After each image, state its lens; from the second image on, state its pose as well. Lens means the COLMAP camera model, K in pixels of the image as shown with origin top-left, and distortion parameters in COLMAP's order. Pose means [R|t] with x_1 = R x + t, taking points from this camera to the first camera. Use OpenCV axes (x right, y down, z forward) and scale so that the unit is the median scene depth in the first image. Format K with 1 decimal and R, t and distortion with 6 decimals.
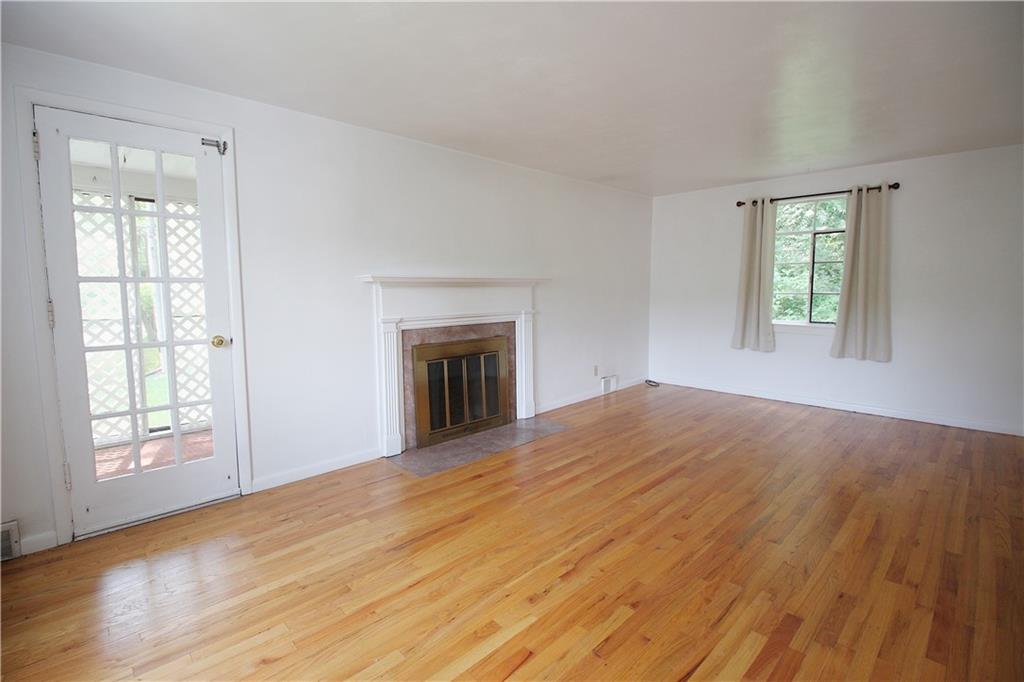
lens RADIAL K [[471.7, 0, 506.3], [0, 471.7, 334.7], [0, 0, 1]] dist [-0.006807, -0.004840]
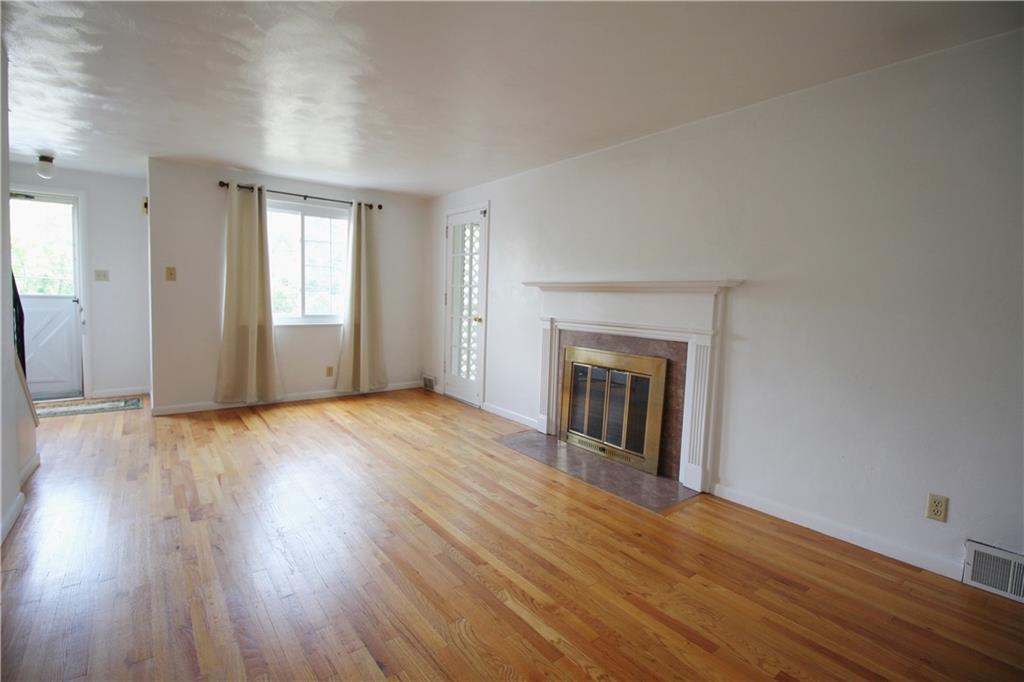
lens RADIAL K [[471.7, 0, 505.7], [0, 471.7, 341.6], [0, 0, 1]] dist [-0.006807, -0.004840]
pose [[-0.115941, 0.096215, -0.988585, 0.949159], [-0.129748, 0.985302, 0.111112, -0.092880], [0.984745, 0.141150, -0.101753, 1.021919]]
